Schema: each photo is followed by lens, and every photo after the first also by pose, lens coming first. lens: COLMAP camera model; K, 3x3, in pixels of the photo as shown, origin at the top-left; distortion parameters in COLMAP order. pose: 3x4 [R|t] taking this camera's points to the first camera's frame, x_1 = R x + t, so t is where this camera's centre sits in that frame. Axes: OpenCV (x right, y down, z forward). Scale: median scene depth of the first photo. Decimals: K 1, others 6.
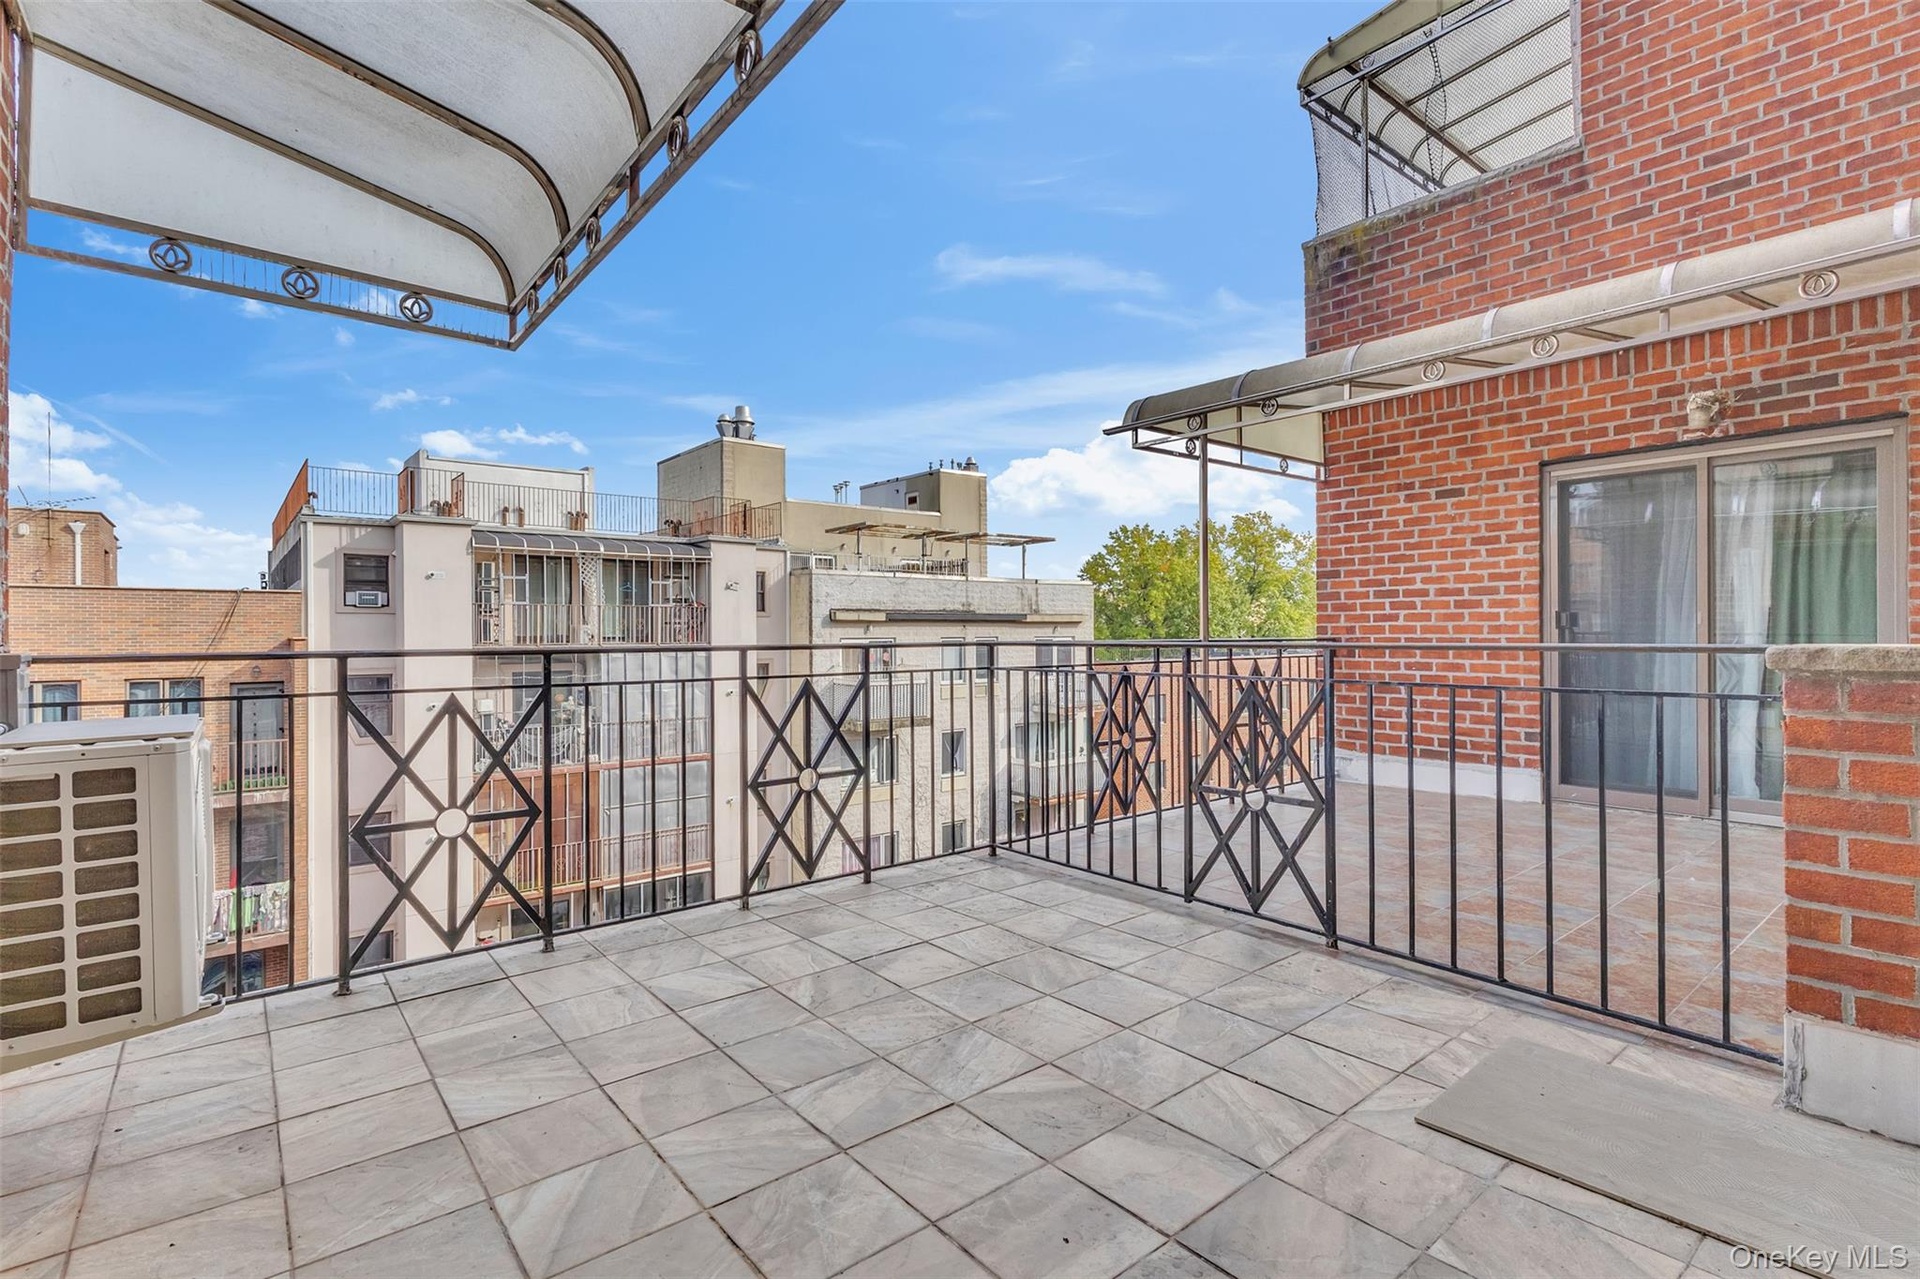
lens RADIAL K [[889.1, 0, 961.7], [0, 889.1, 635.0], [0, 0, 1]] dist [-0.000787, -0.001607]
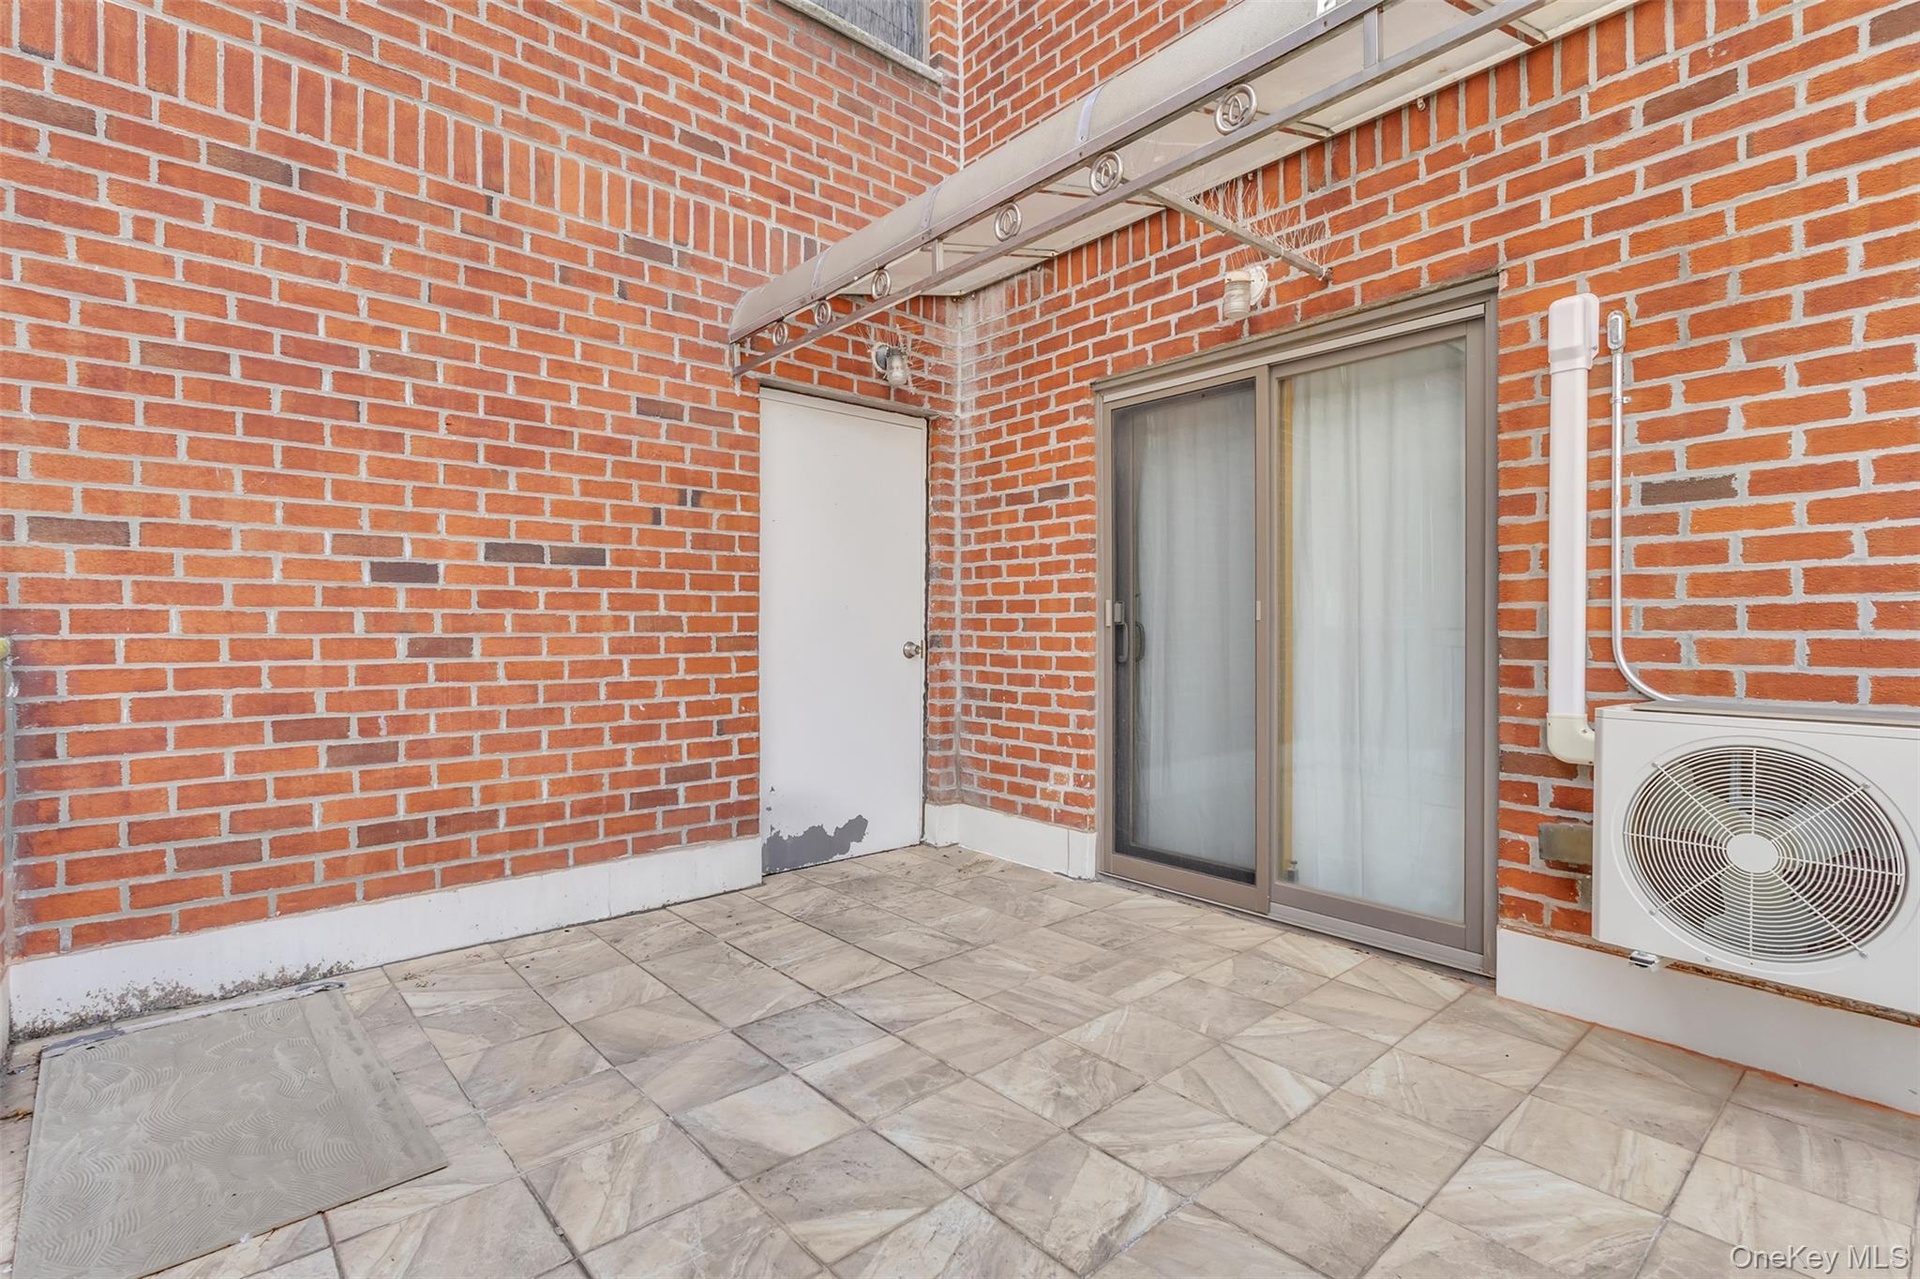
lens RADIAL K [[889.1, 0, 961.7], [0, 889.1, 635.0], [0, 0, 1]] dist [-0.000787, -0.001607]
pose [[-0.998845, 0.004194, -0.047859, 0.032410], [0.003828, 0.999963, 0.007735, 0.005026], [0.047890, 0.007542, -0.998824, 2.014423]]
